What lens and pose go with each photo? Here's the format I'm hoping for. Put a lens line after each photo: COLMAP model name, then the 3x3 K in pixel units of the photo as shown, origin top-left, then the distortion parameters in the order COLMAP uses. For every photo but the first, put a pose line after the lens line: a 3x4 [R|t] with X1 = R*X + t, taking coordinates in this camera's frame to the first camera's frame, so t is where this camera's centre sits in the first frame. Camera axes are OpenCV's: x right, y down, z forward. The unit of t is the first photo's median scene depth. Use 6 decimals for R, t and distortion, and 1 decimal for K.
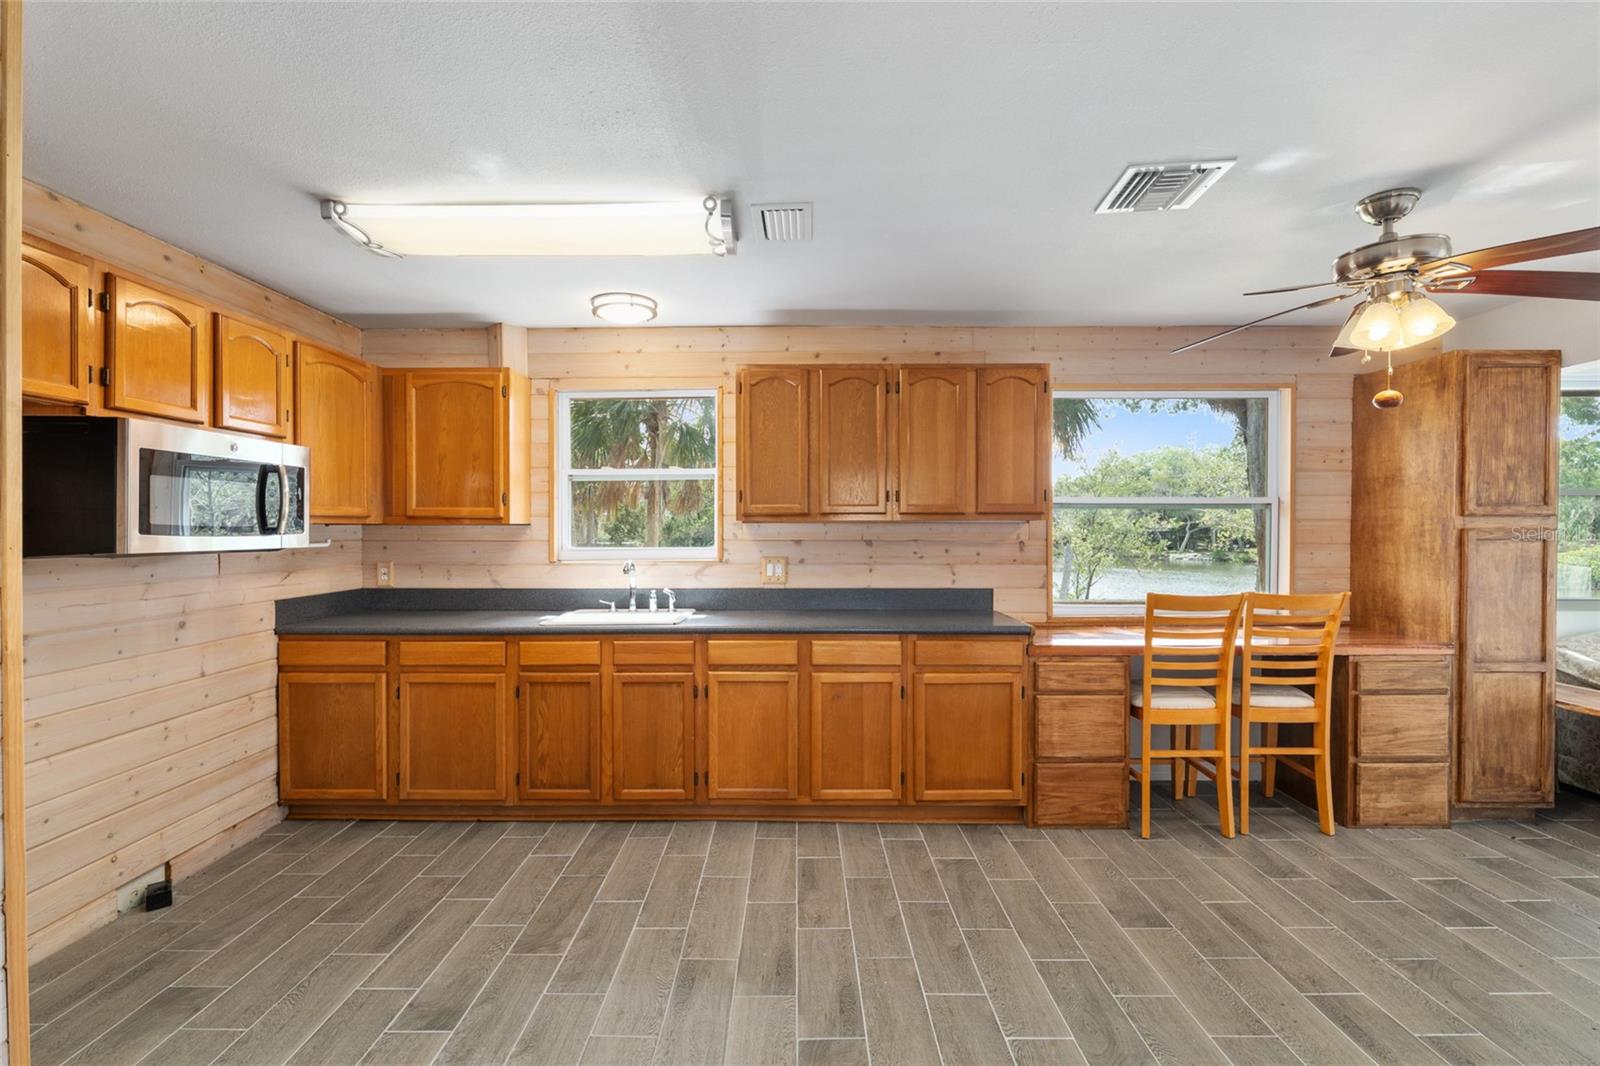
lens RADIAL K [[685.4, 0, 802.2], [0, 685.4, 537.4], [0, 0, 1]] dist [-0.007692, 0.000386]
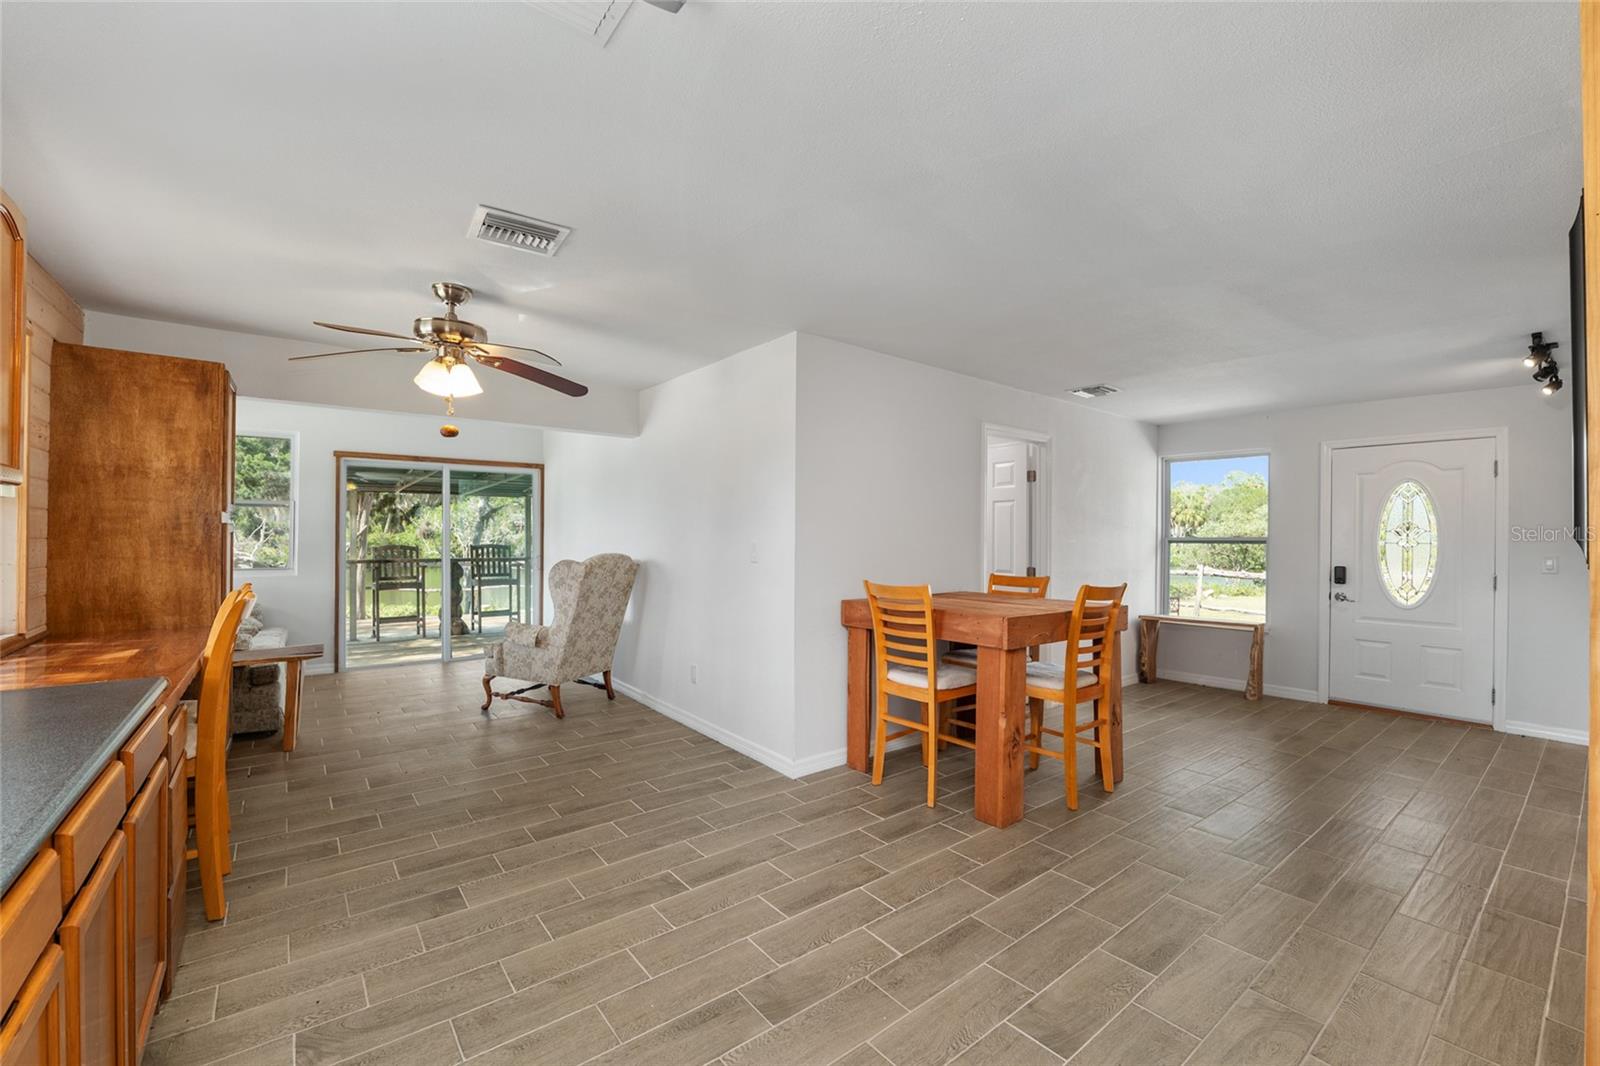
lens RADIAL K [[658.0, 0, 790.7], [0, 658.0, 539.4], [0, 0, 1]] dist [-0.014242, 0.000366]
pose [[-0.610110, -0.010628, 0.792246, -0.422254], [-0.000494, 0.999915, 0.013034, 0.000504], [-0.792317, 0.007561, -0.610063, 0.844533]]
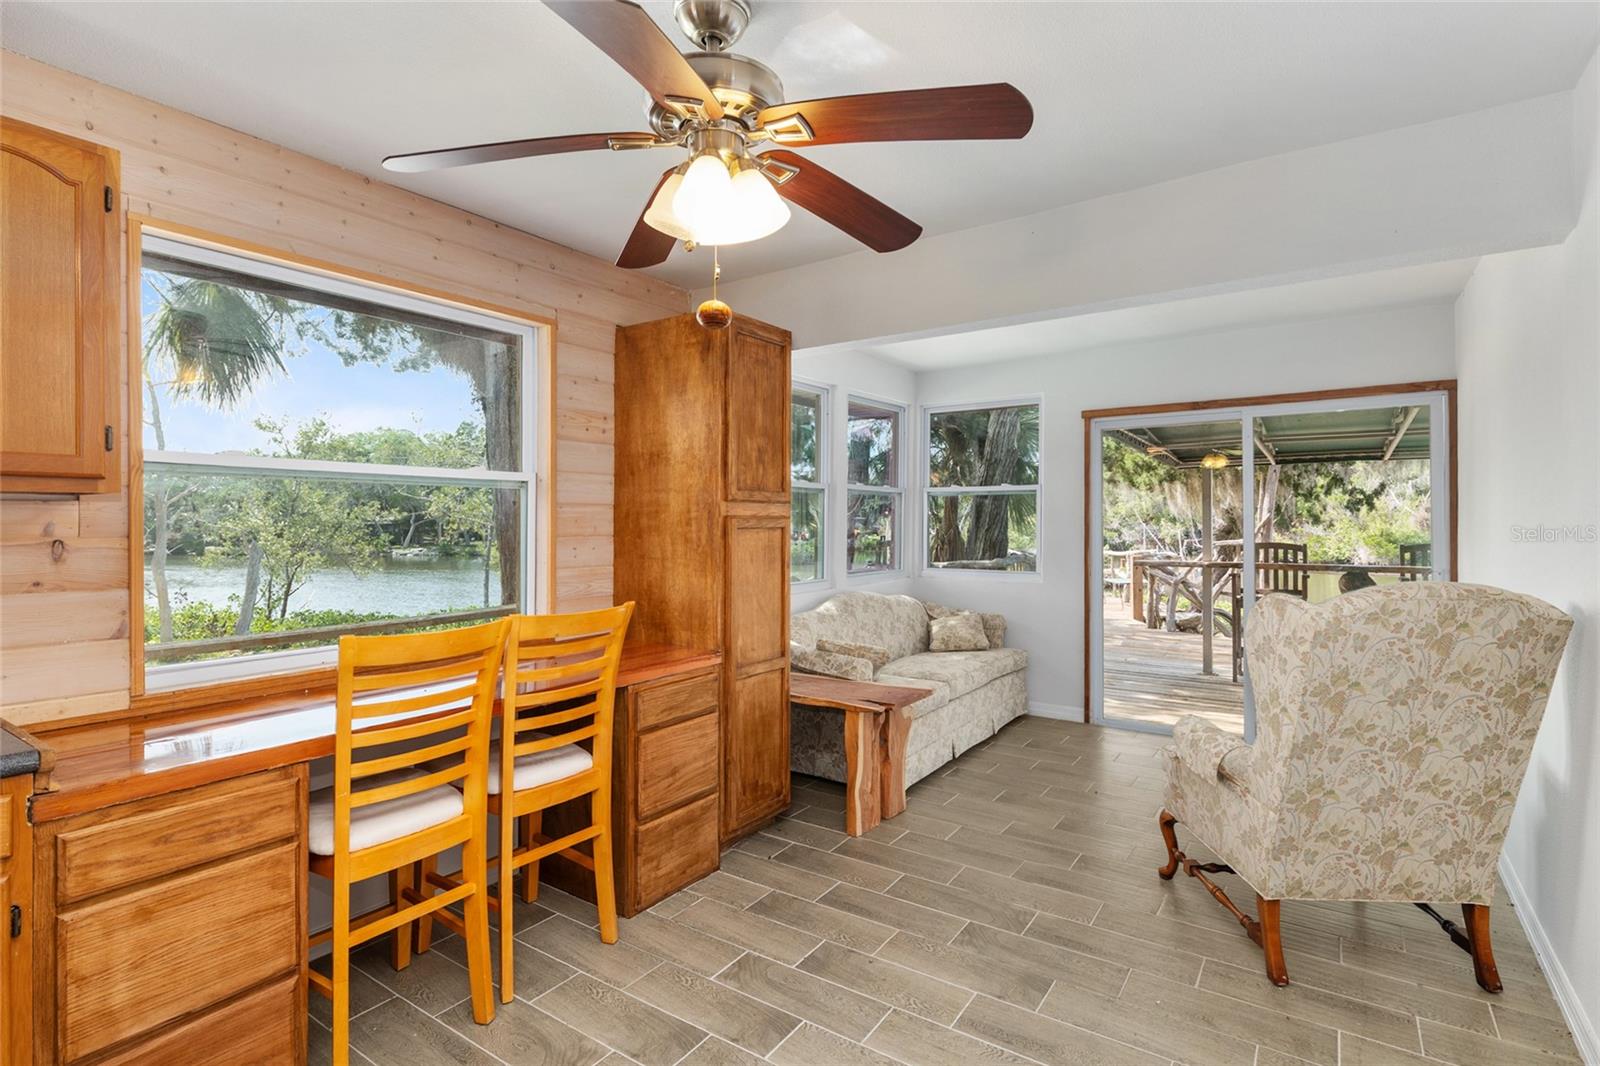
lens RADIAL K [[776.3, 0, 798.3], [0, 776.3, 521.6], [0, 0, 1]] dist [0.002836, -0.001695]
pose [[0.561499, 0.000030, 0.827478, 0.191582], [0.009978, 0.999927, -0.006807, 0.001967], [-0.827417, 0.012079, 0.561458, 0.344162]]
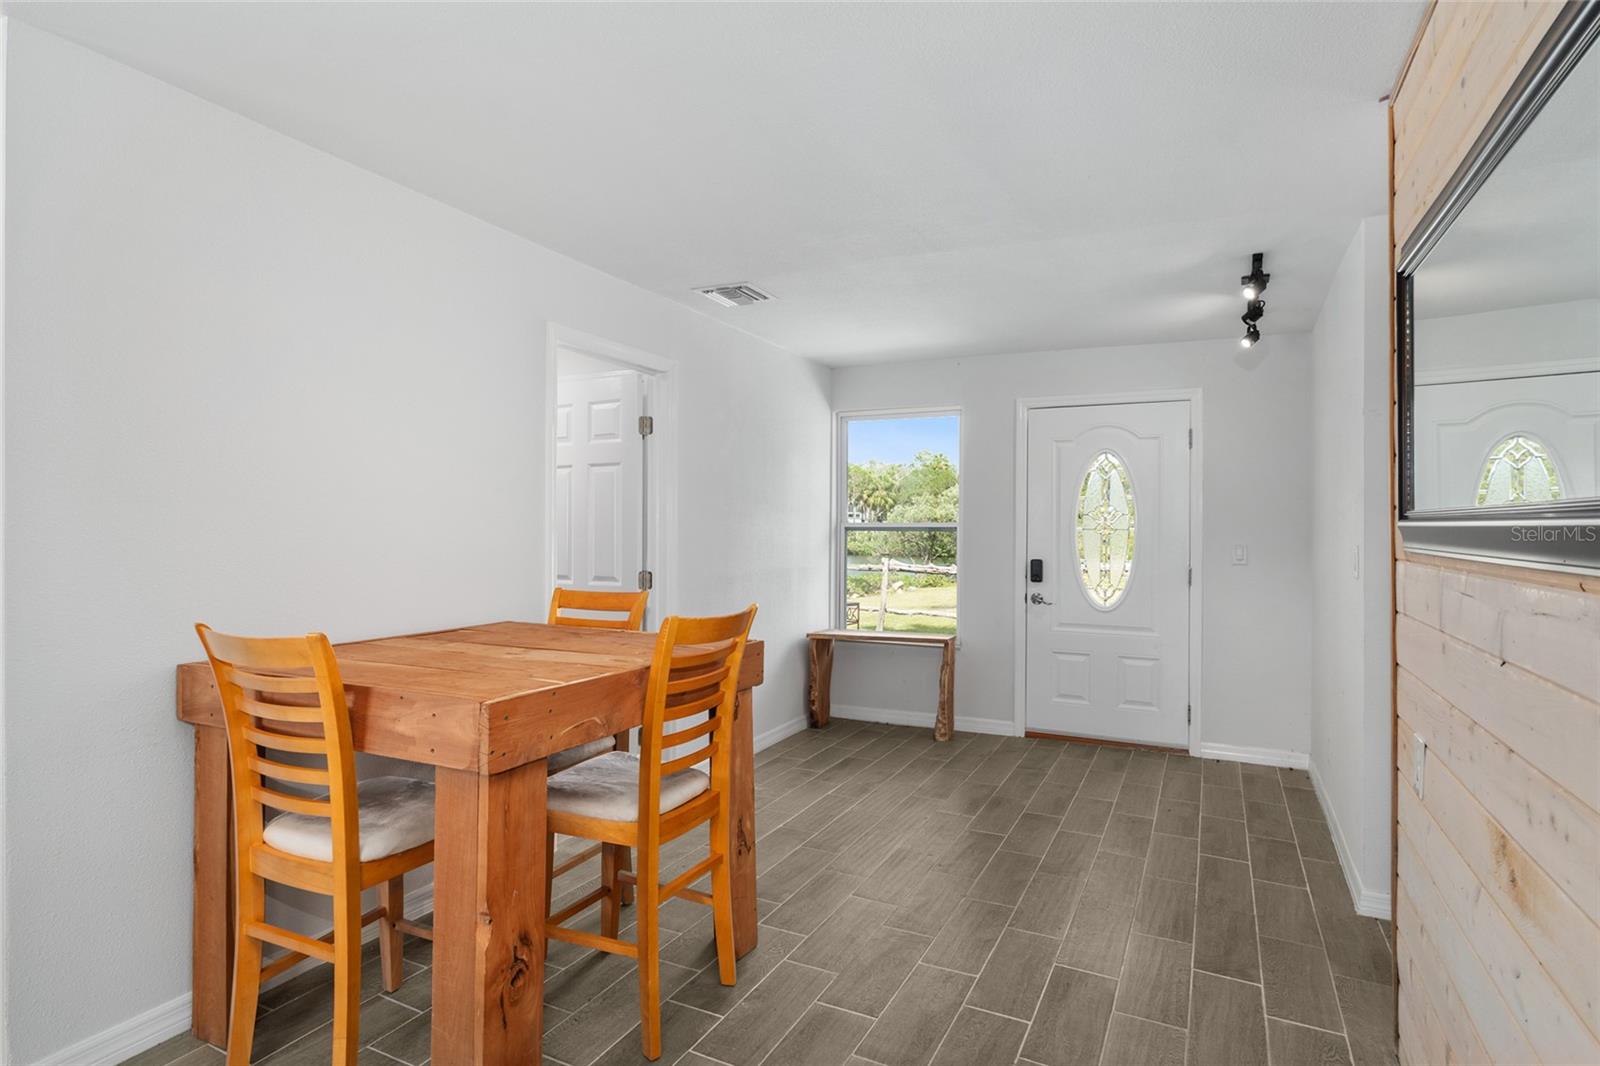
lens RADIAL K [[830.9, 0, 797.6], [0, 830.9, 527.9], [0, 0, 1]] dist [-0.005186, -0.001107]
pose [[-0.892191, -0.009338, 0.451561, -0.291571], [-0.002854, 0.999883, 0.015039, 0.003552], [-0.451649, 0.012129, -0.892113, 0.434956]]
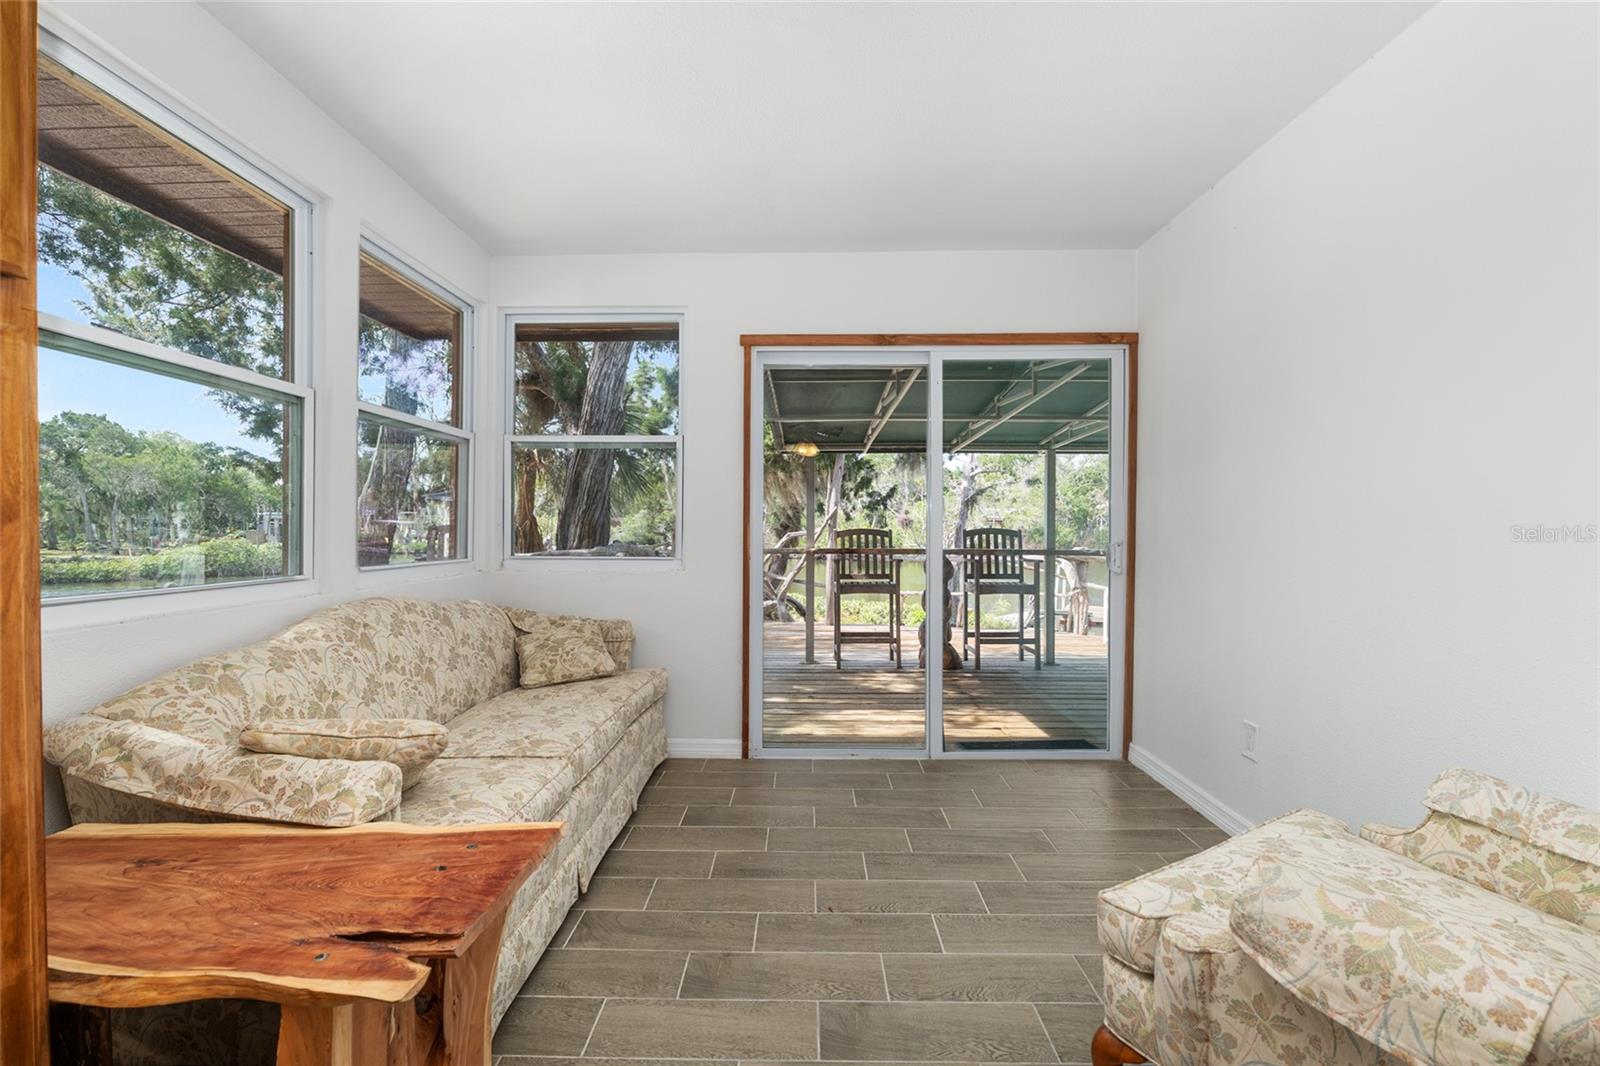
lens RADIAL K [[685.4, 0, 802.9], [0, 685.4, 541.7], [0, 0, 1]] dist [-0.007692, 0.000386]
pose [[0.001382, -0.019487, 0.999809, 0.786824], [0.006861, 0.999787, 0.019477, 0.059137], [-0.999976, 0.006832, 0.001516, 0.652102]]
